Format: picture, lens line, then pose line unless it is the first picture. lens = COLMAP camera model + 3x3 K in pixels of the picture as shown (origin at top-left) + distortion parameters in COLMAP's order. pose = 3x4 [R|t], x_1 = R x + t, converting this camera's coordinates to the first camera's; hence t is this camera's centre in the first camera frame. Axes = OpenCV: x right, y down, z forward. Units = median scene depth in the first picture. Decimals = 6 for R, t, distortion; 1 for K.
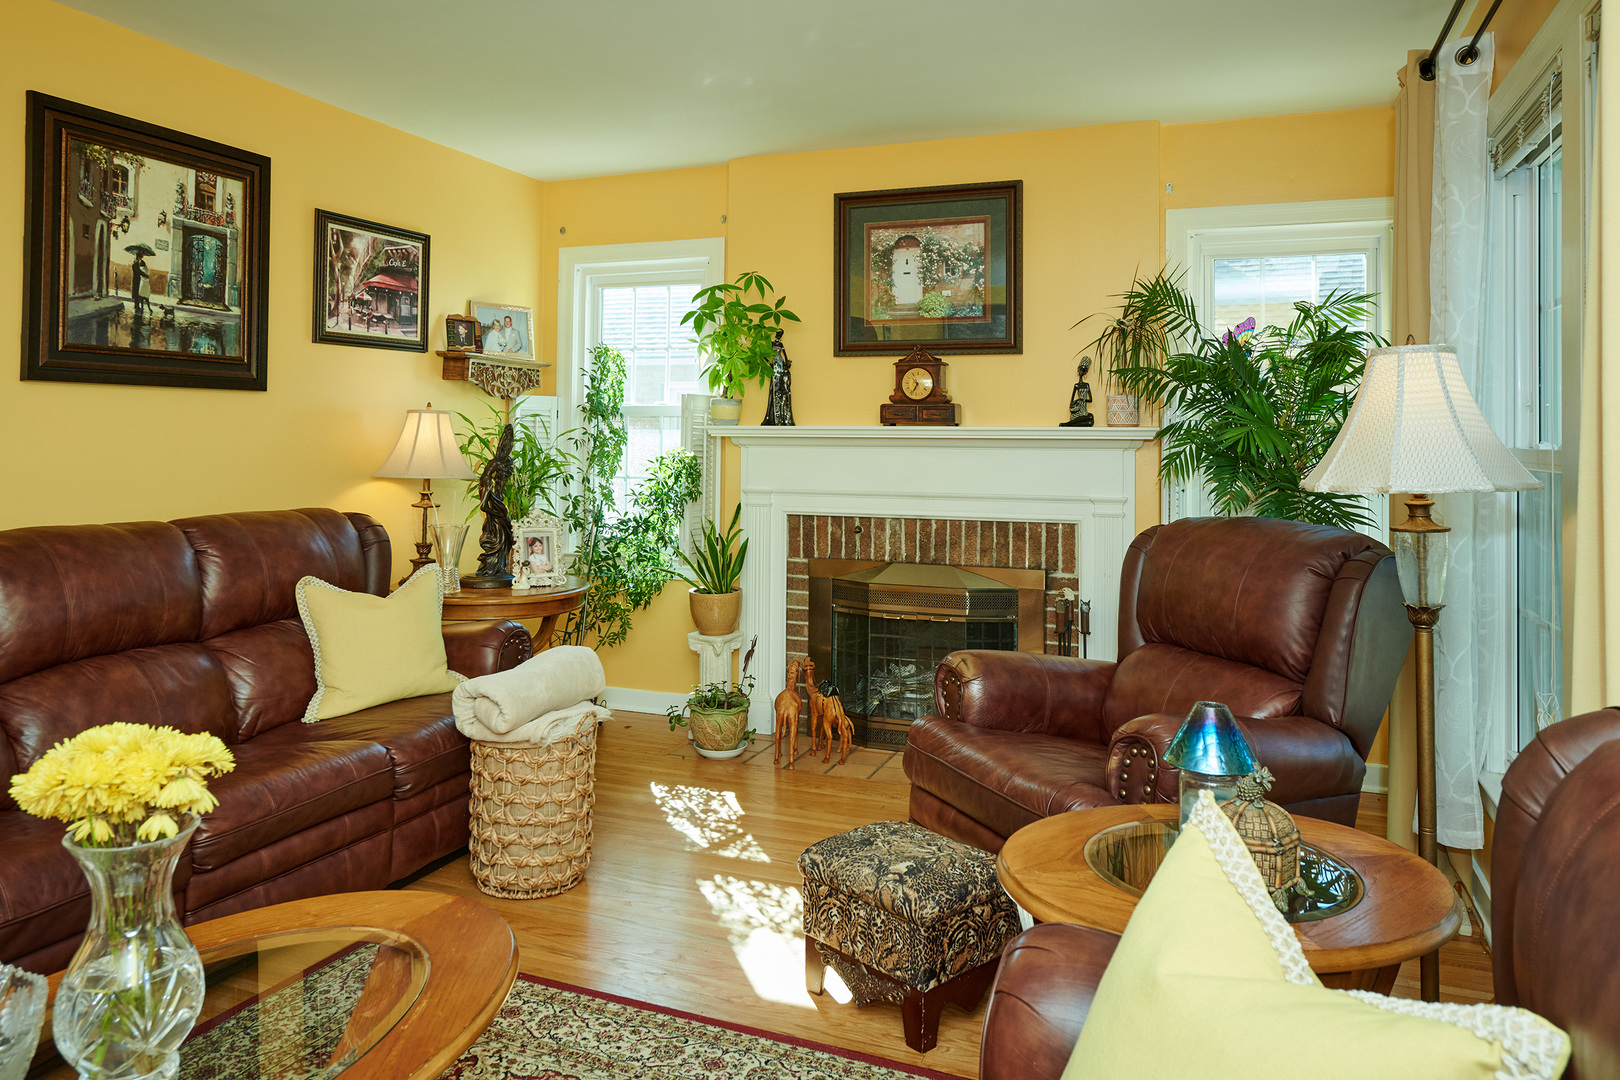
lens RADIAL K [[1110.6, 0, 807.5], [0, 1110.6, 412.5], [0, 0, 1]] dist [-0.000033, 0.000001]
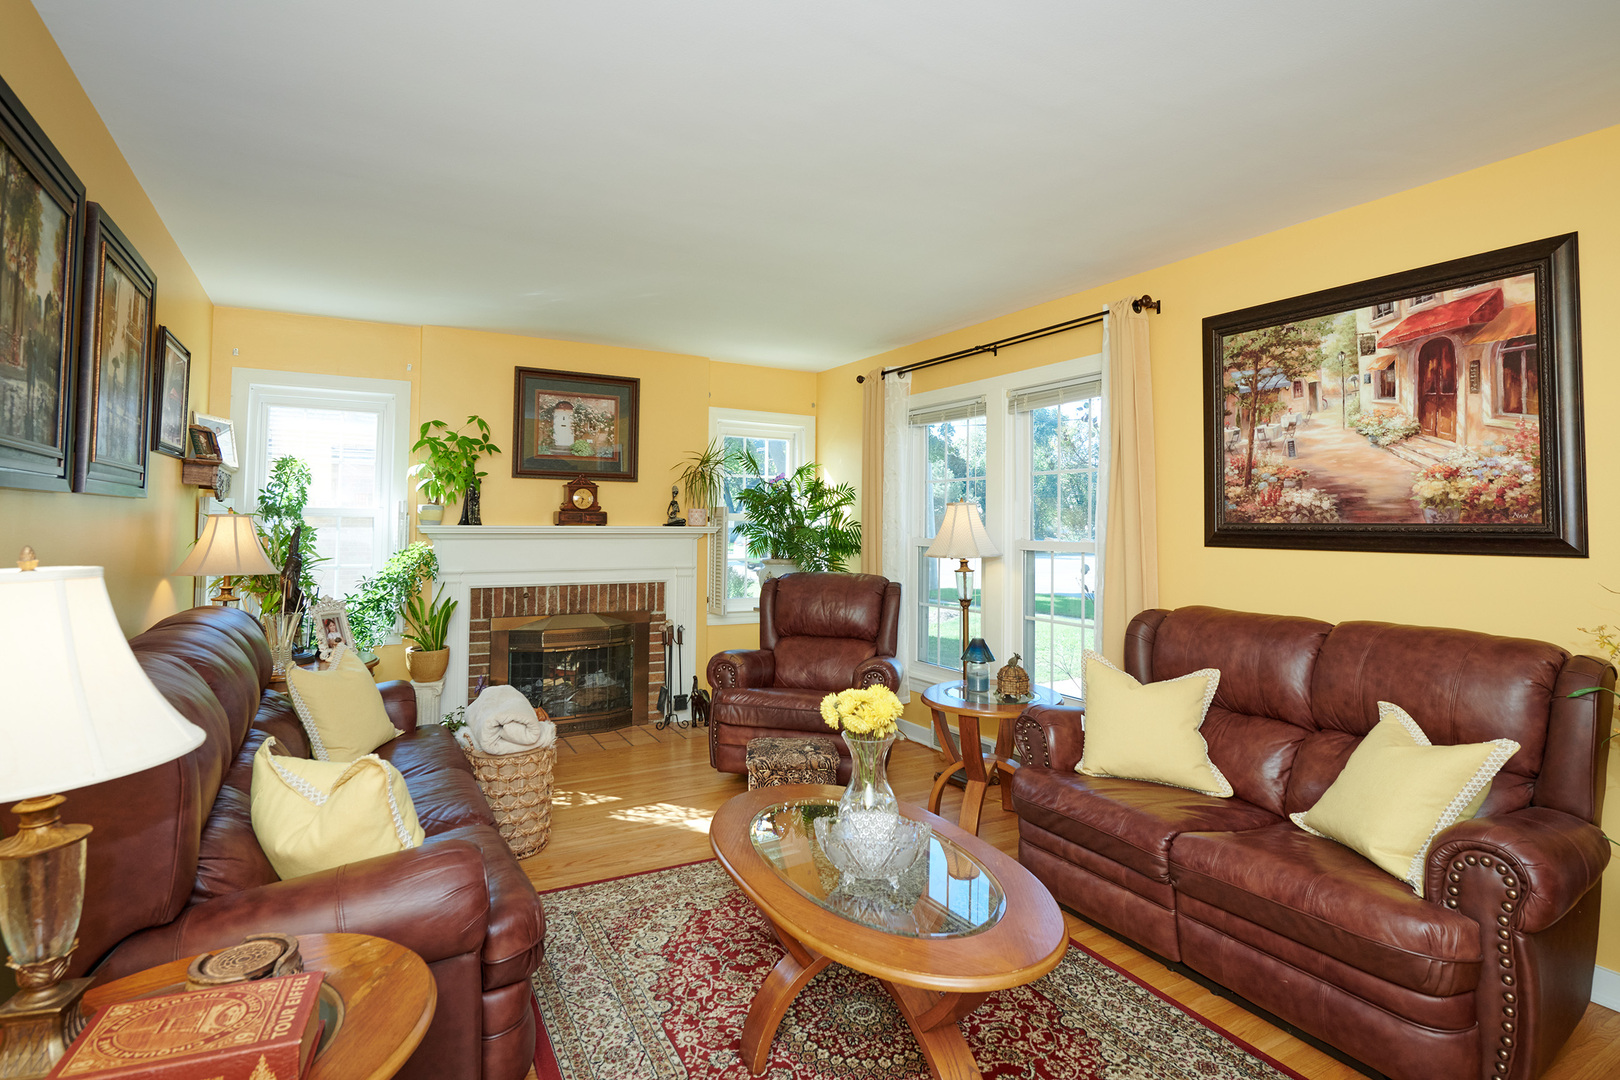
lens RADIAL K [[823.4, 0, 796.6], [0, 823.4, 485.7], [0, 0, 1]] dist [-0.002598, -0.000214]
pose [[0.635354, 0.032983, 0.771517, -0.597649], [-0.018542, 0.999451, -0.027458, -0.017583], [-0.771999, 0.003140, 0.635616, 0.027390]]
